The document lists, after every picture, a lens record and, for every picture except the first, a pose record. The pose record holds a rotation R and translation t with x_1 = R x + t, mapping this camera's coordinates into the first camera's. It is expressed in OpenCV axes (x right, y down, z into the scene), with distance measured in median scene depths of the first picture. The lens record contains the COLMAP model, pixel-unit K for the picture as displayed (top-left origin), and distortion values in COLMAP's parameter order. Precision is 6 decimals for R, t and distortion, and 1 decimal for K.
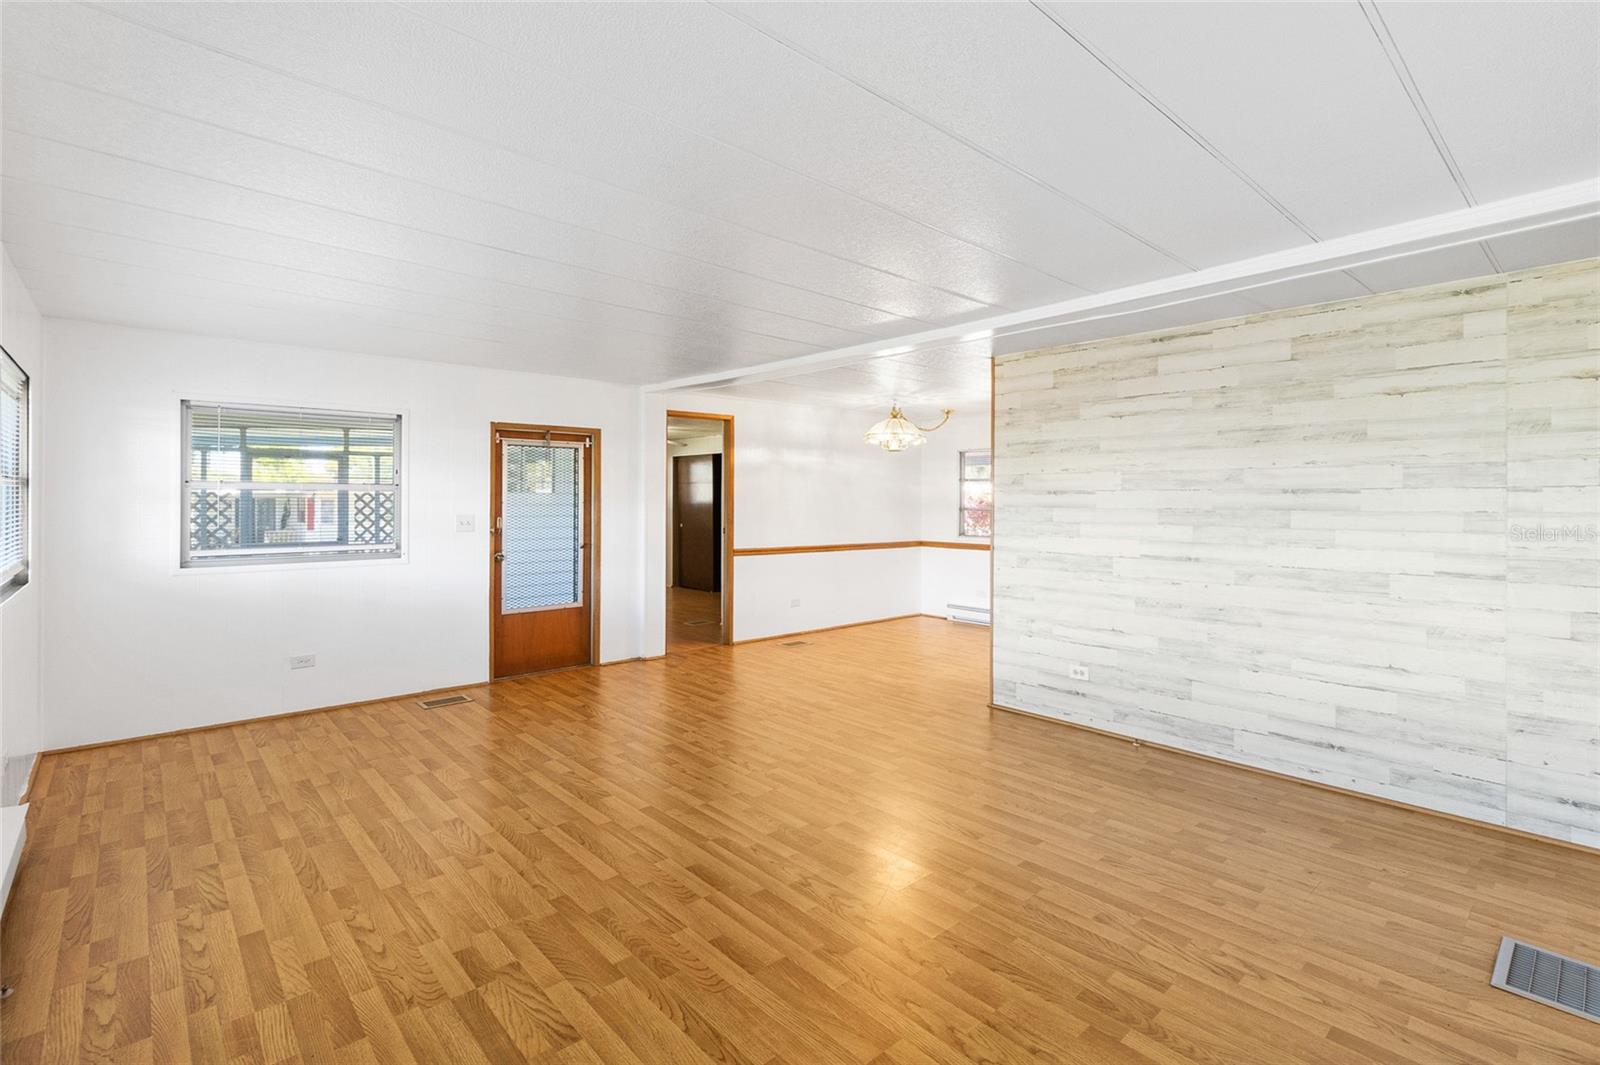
lens RADIAL K [[741.2, 0, 795.6], [0, 741.2, 472.6], [0, 0, 1]] dist [0.000126, 0.000563]
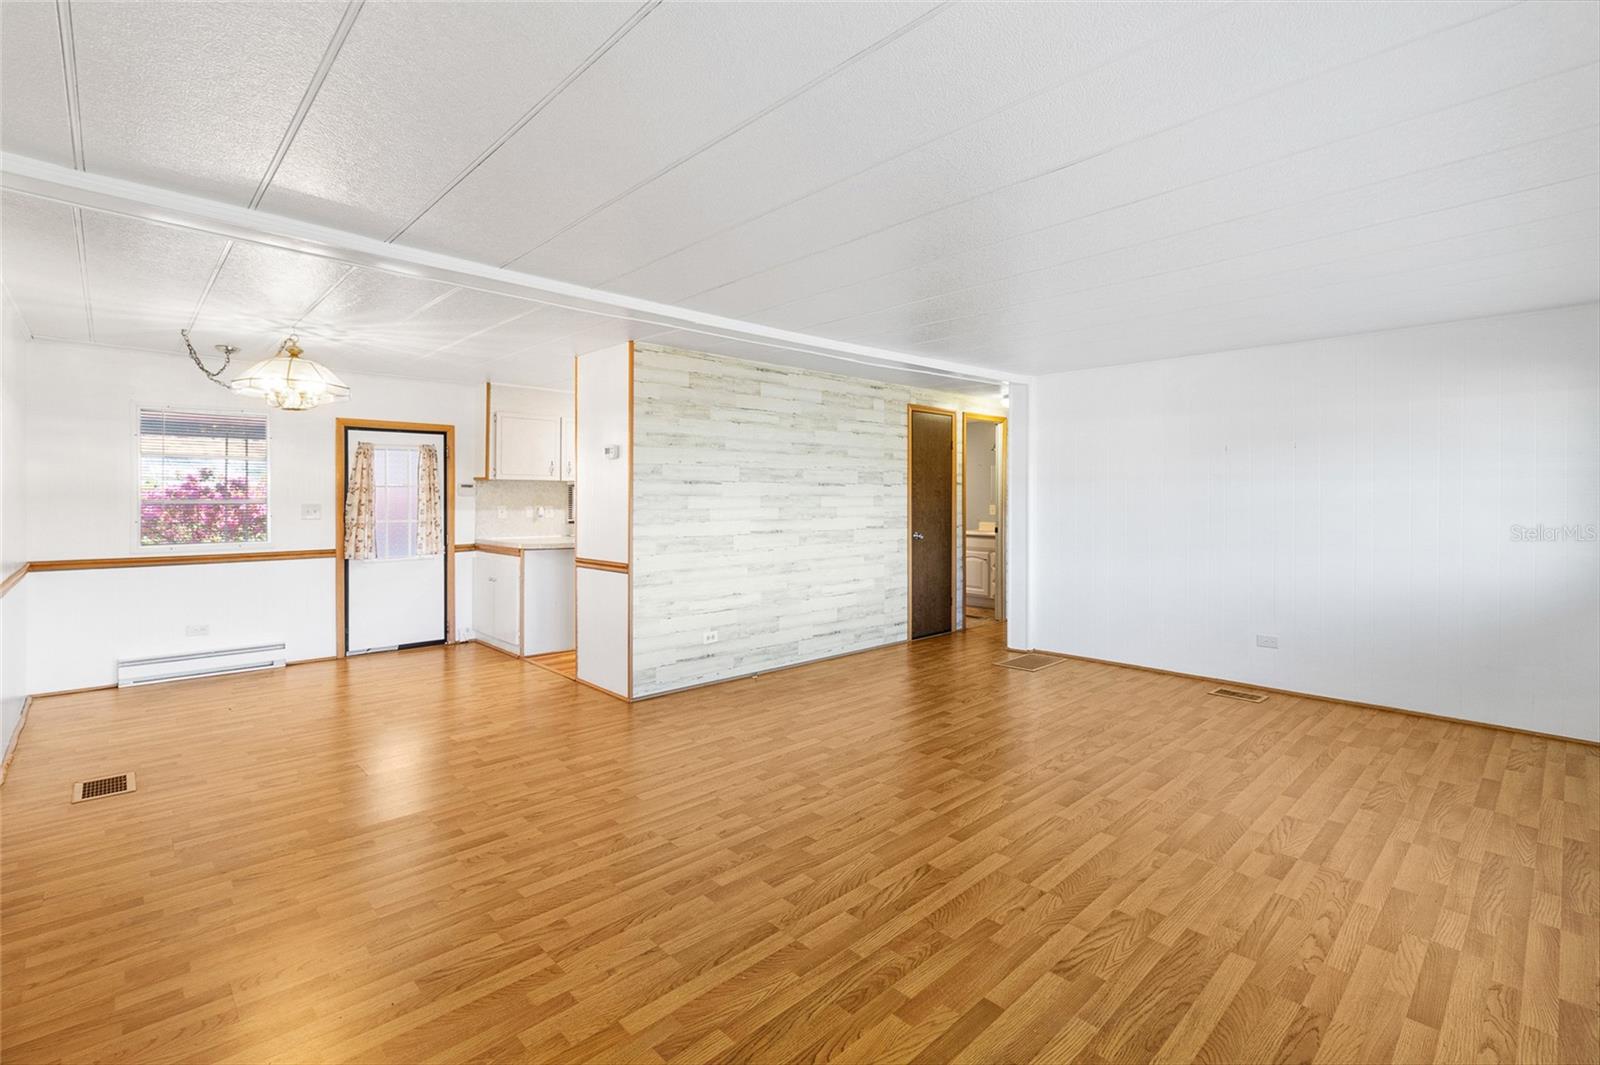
lens RADIAL K [[741.2, 0, 818.2], [0, 741.2, 471.5], [0, 0, 1]] dist [0.000126, 0.000563]
pose [[-0.050149, 0.026415, 0.998392, -0.798326], [-0.039938, 0.998798, -0.028432, 0.036161], [-0.997943, -0.041299, -0.049034, 0.901792]]
